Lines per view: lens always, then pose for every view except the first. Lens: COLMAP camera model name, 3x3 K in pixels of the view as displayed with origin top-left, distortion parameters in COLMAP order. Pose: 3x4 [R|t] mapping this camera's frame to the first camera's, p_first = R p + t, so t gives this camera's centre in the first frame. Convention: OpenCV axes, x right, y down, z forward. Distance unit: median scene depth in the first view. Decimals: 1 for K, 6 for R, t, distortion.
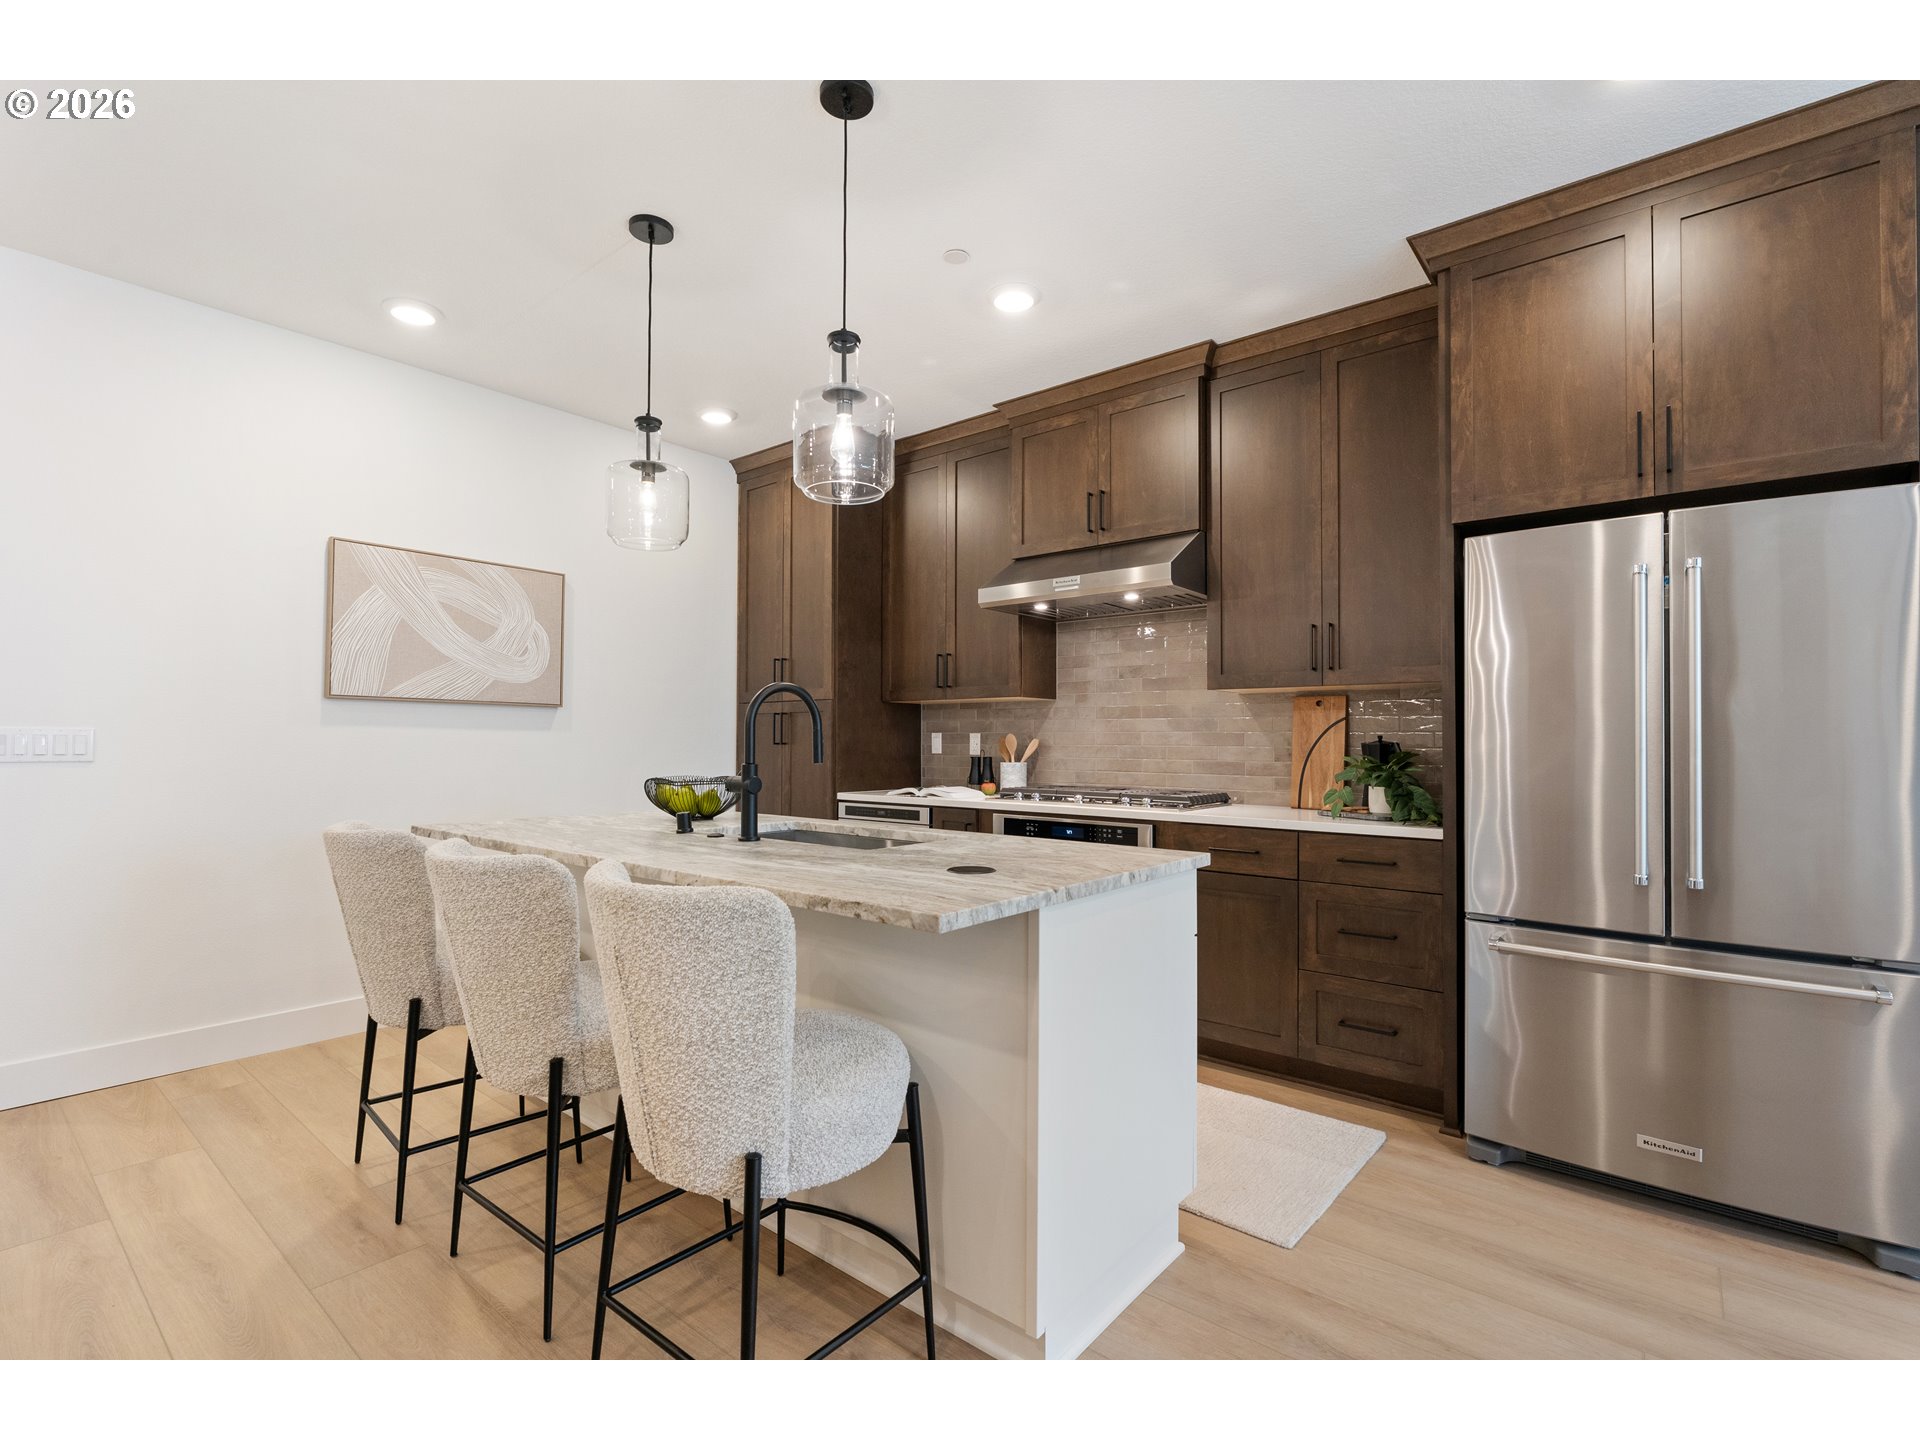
lens RADIAL K [[870.0, 0, 958.0], [0, 870.0, 720.9], [0, 0, 1]] dist [-0.001006, 0.000755]
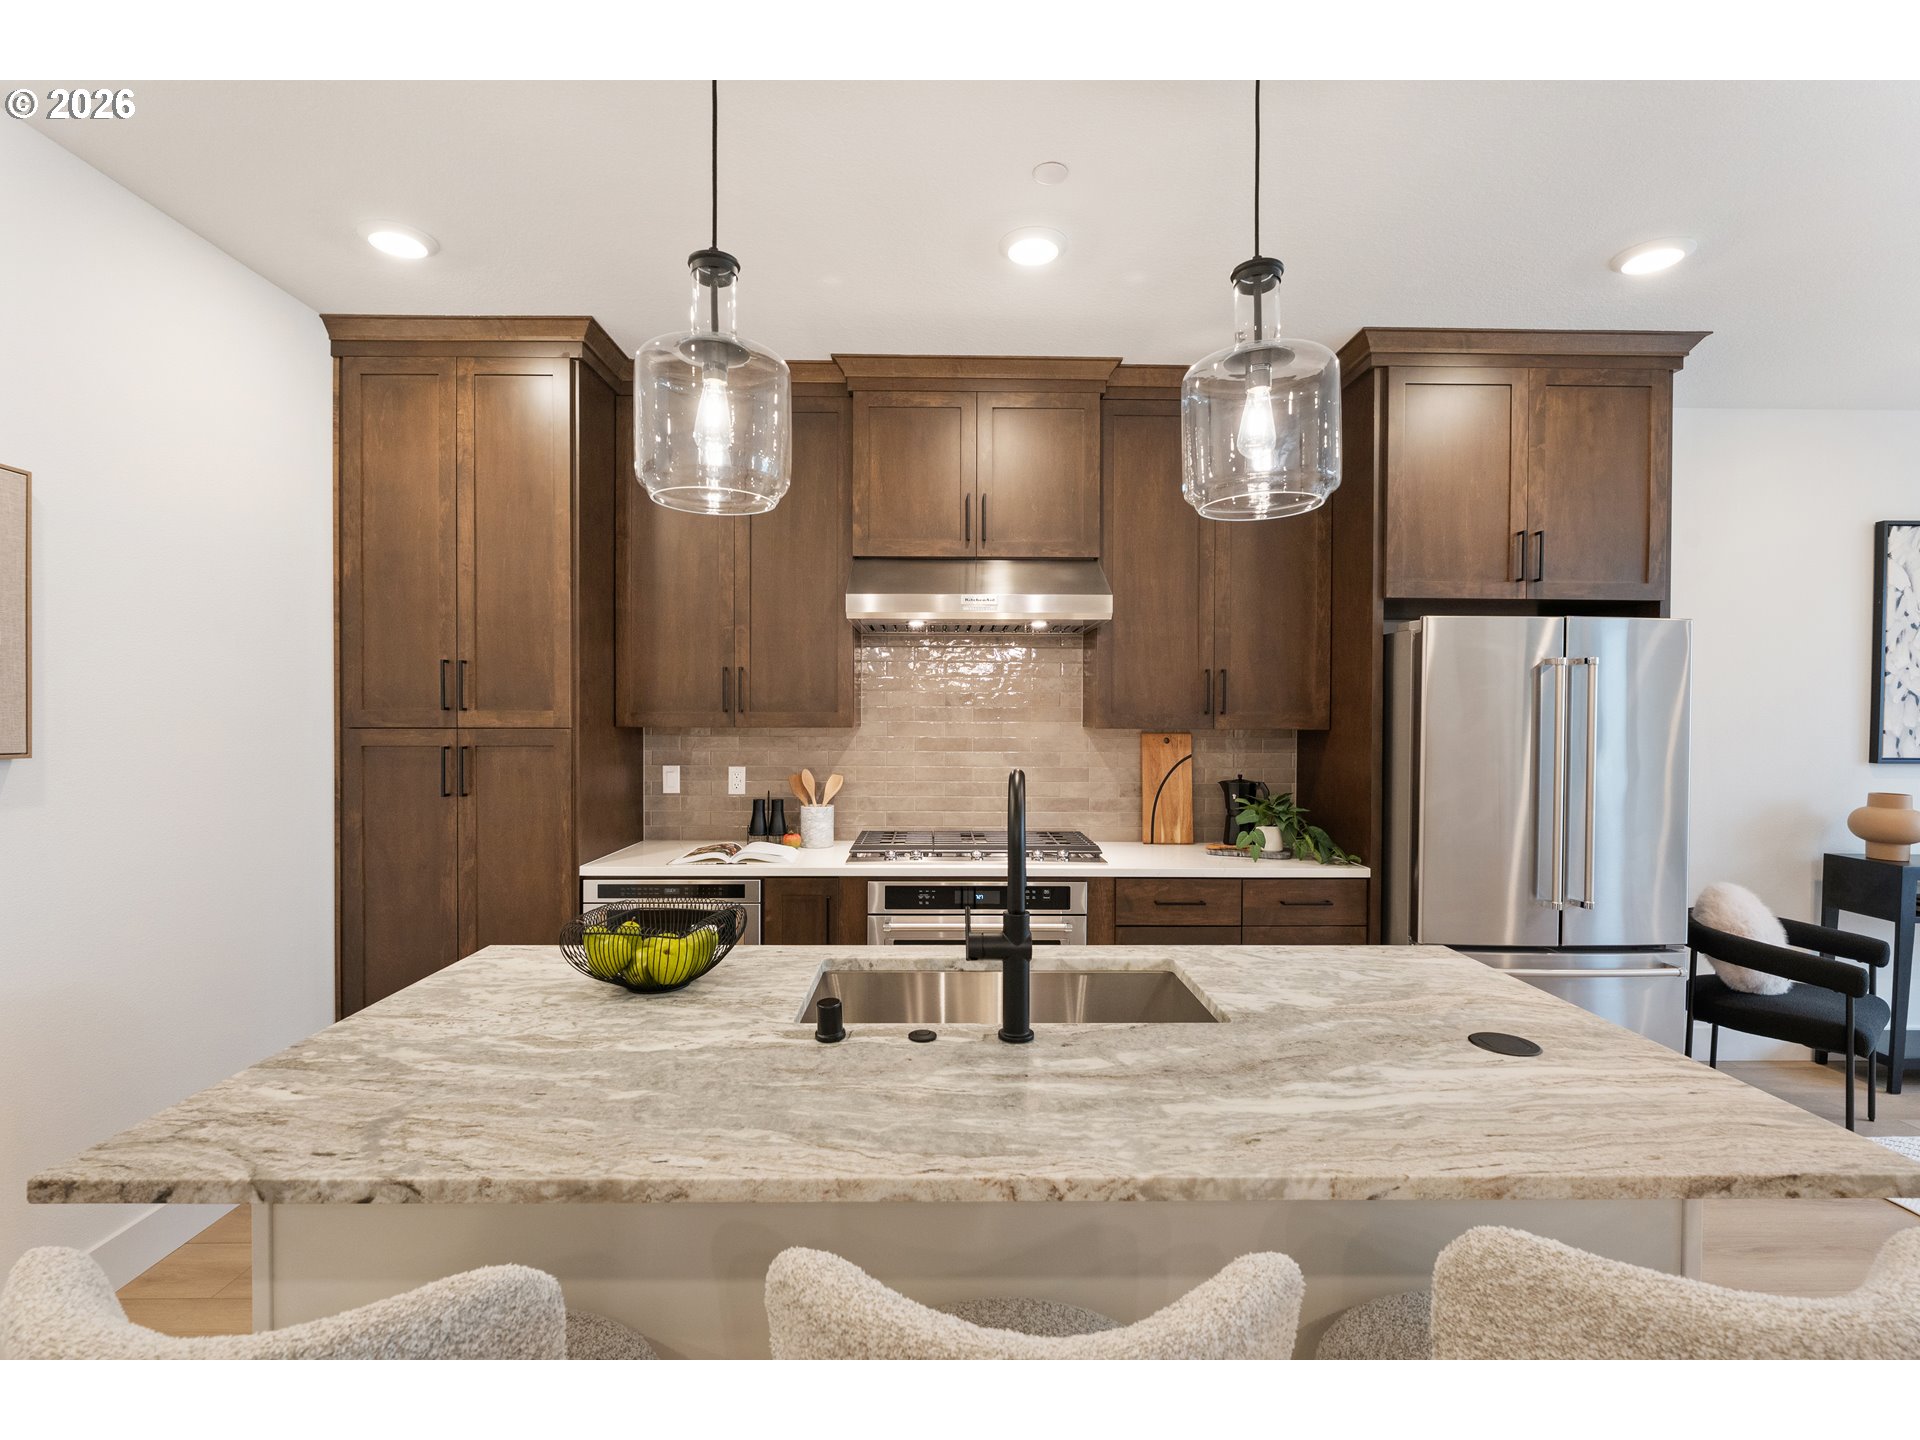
lens RADIAL K [[870.0, 0, 955.1], [0, 870.0, 721.3], [0, 0, 1]] dist [-0.001006, 0.000755]
pose [[0.764693, -0.004765, 0.644377, -0.385152], [-0.016124, 0.999518, 0.026525, -0.057872], [-0.644193, -0.030673, 0.764248, 0.327639]]
